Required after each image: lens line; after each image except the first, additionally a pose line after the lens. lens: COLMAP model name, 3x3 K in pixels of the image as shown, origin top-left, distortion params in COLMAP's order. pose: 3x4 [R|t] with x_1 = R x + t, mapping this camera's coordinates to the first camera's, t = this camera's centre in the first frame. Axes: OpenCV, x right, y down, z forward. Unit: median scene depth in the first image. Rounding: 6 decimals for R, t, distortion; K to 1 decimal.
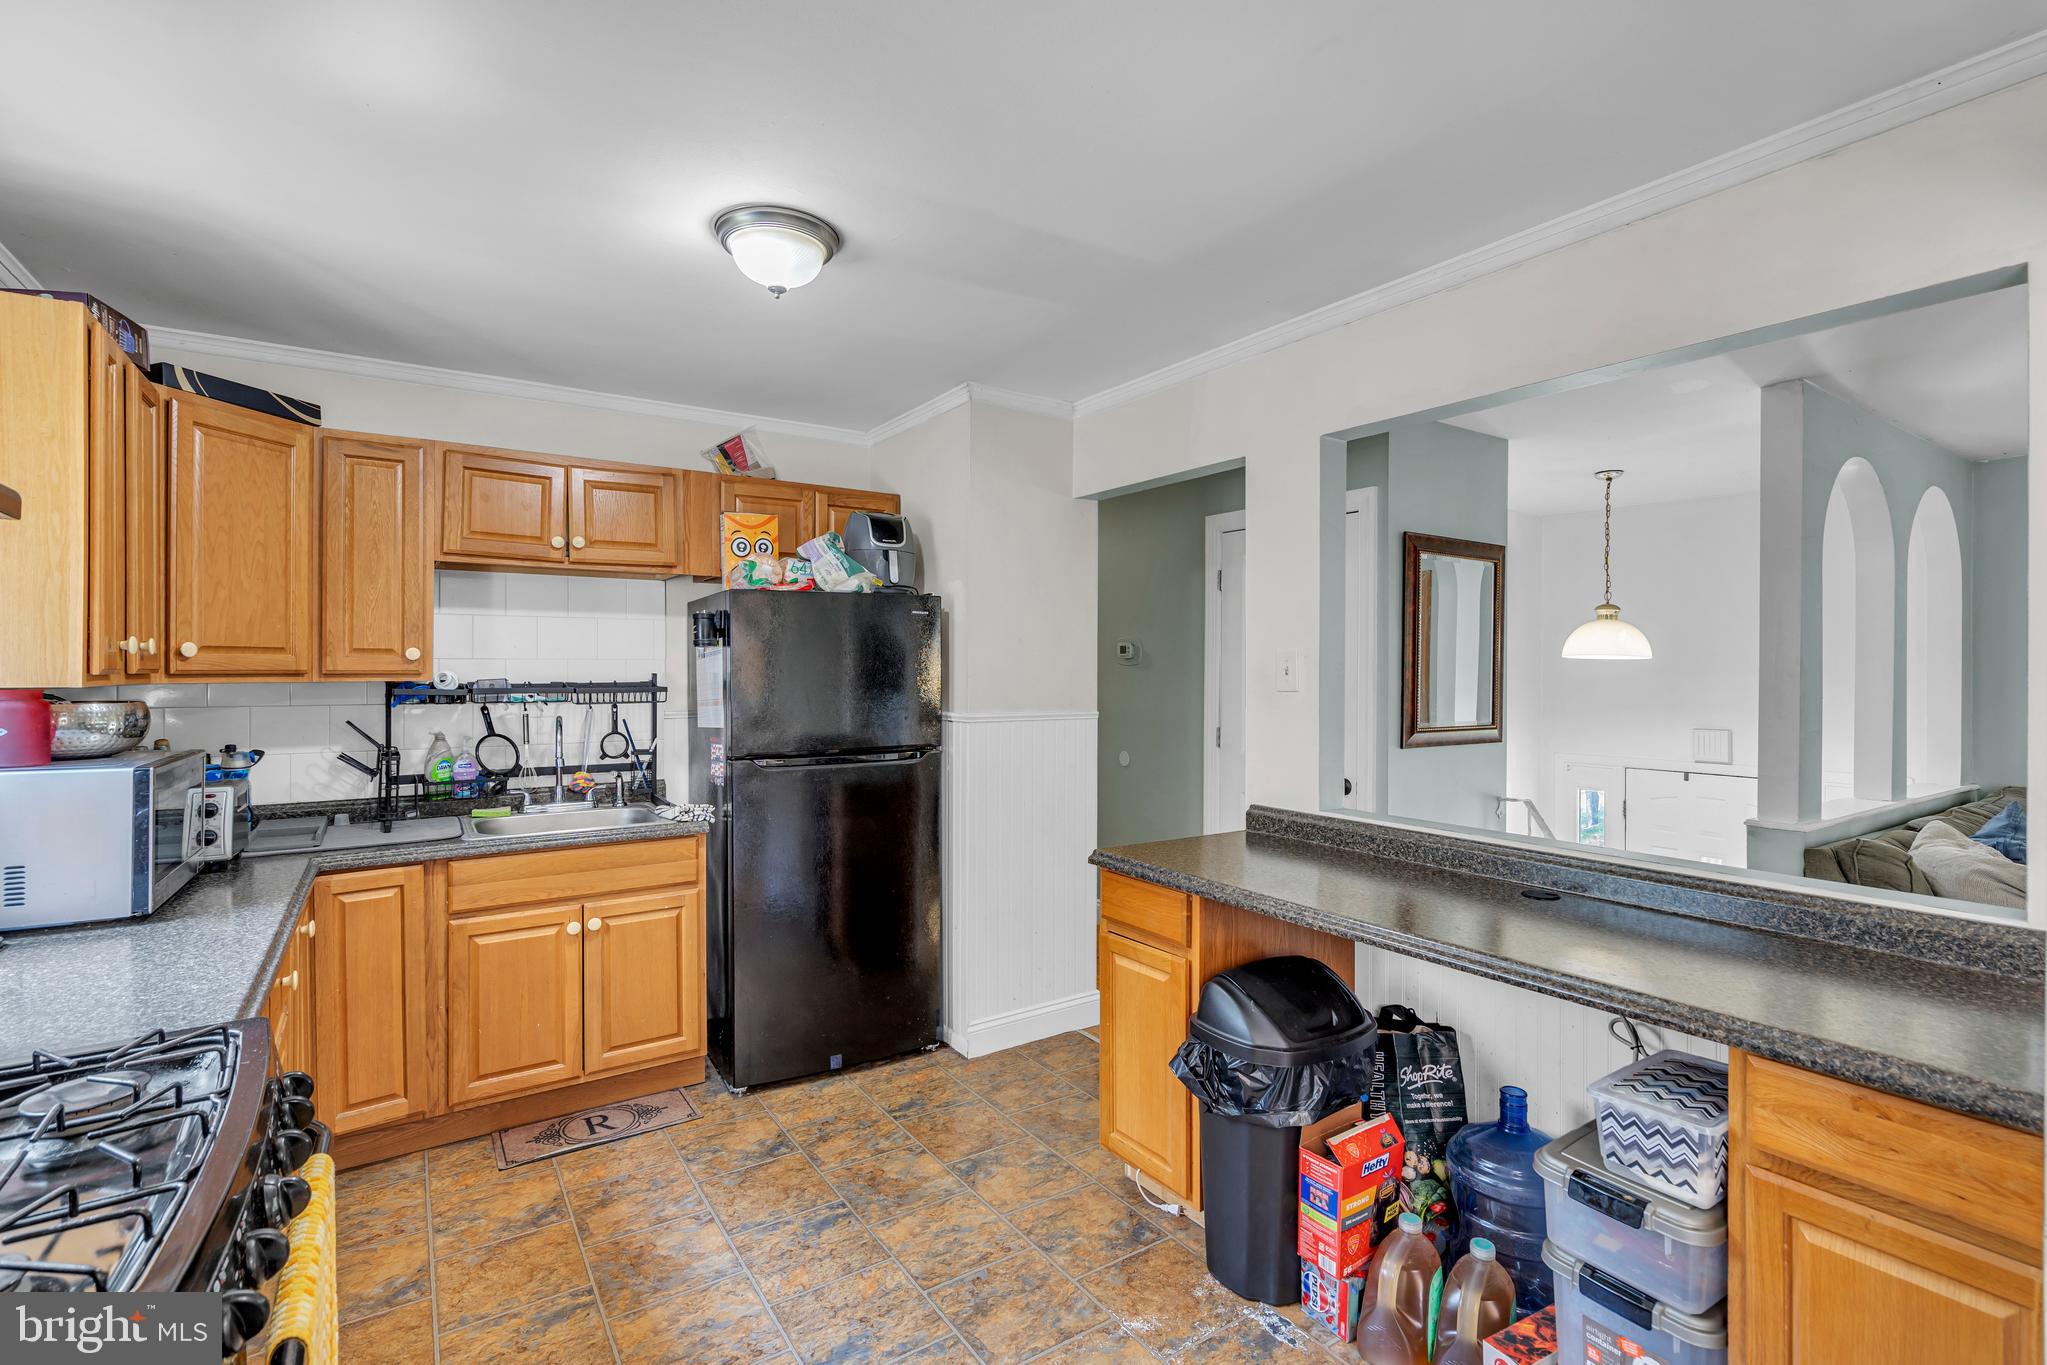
lens RADIAL K [[924.1, 0, 1024.4], [0, 924.1, 676.9], [0, 0, 1]] dist [-0.003871, 0.001847]
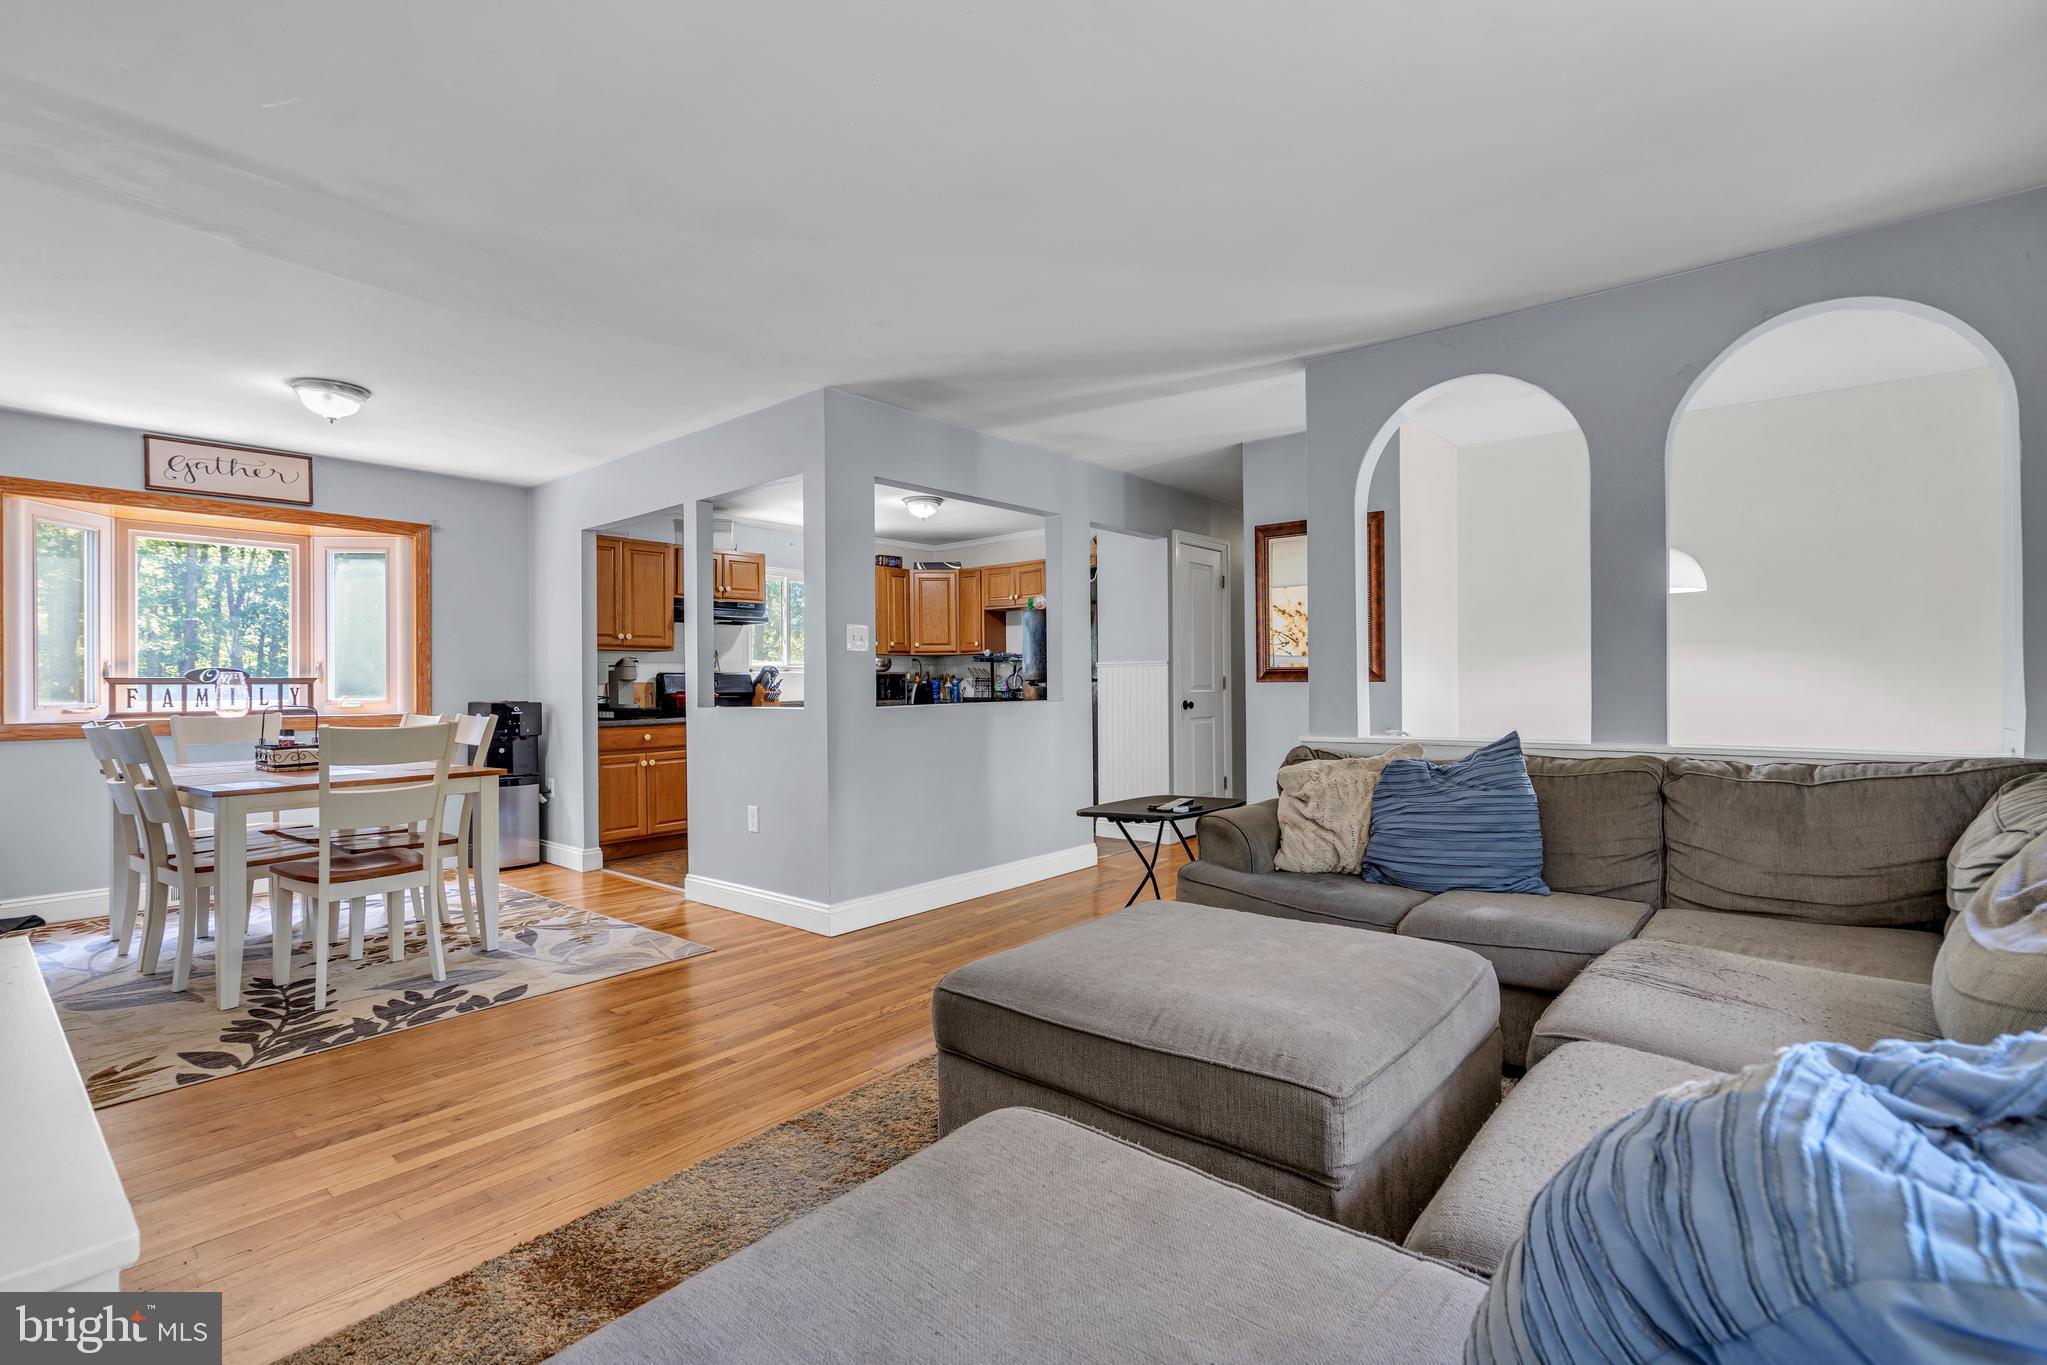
lens RADIAL K [[924.1, 0, 1024.8], [0, 924.1, 682.1], [0, 0, 1]] dist [-0.003871, 0.001847]
pose [[0.271024, -0.003318, -0.962567, 1.907475], [0.000970, 0.999994, -0.003174, 0.091336], [0.962572, -0.000074, 0.271026, 0.335093]]
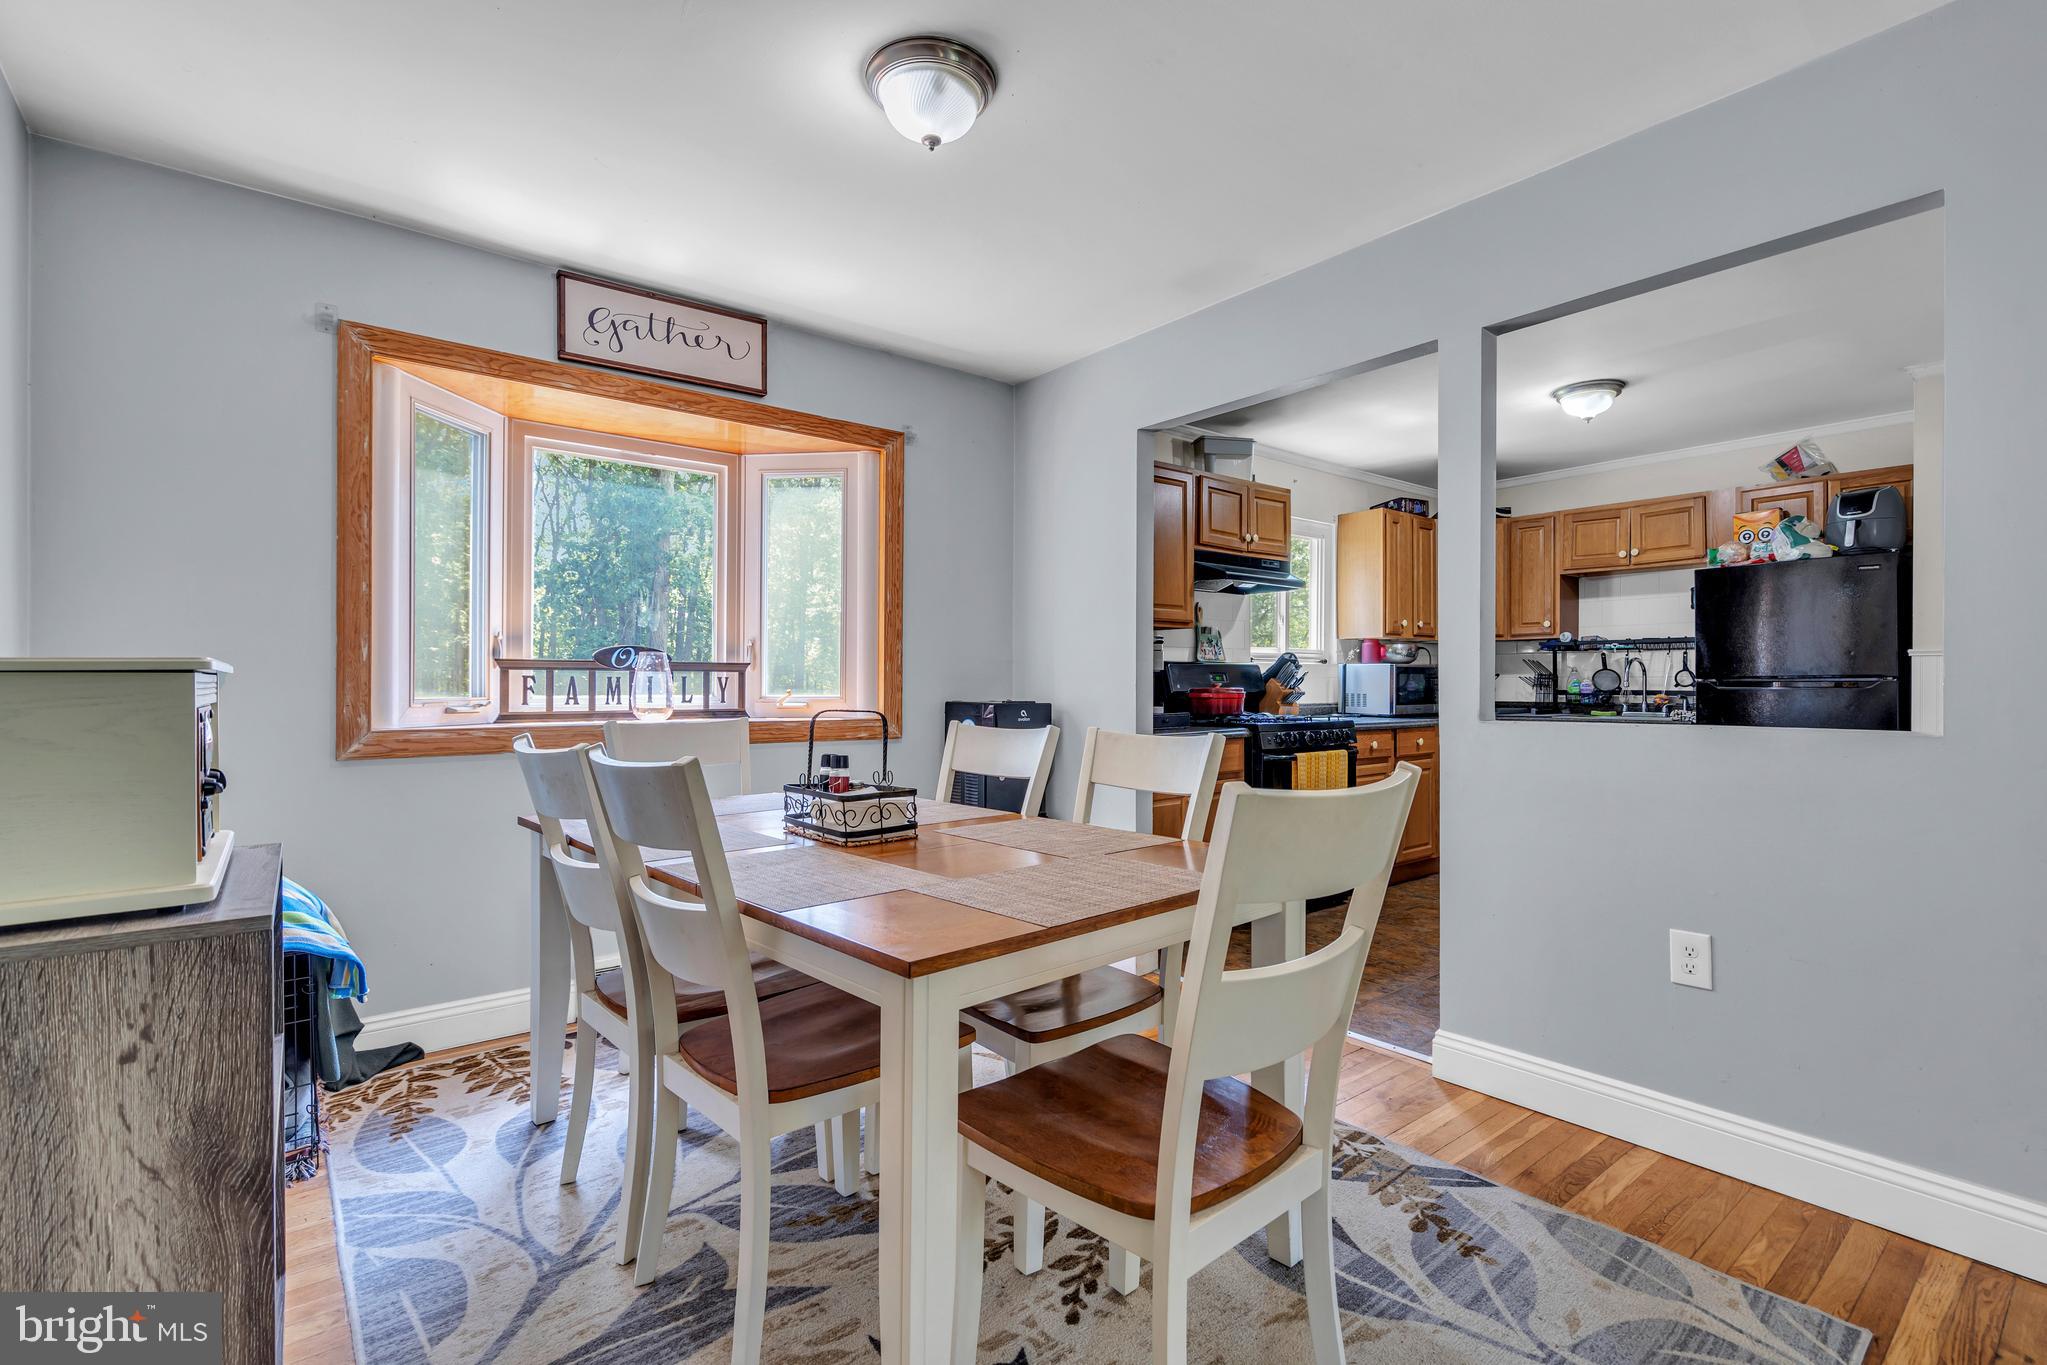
lens RADIAL K [[924.1, 0, 1029.0], [0, 924.1, 680.6], [0, 0, 1]] dist [-0.003871, 0.001847]
pose [[0.080357, -0.001536, -0.996765, 1.071015], [-0.009374, 0.999953, -0.002297, 0.098360], [0.996722, 0.009529, 0.080339, -0.218716]]
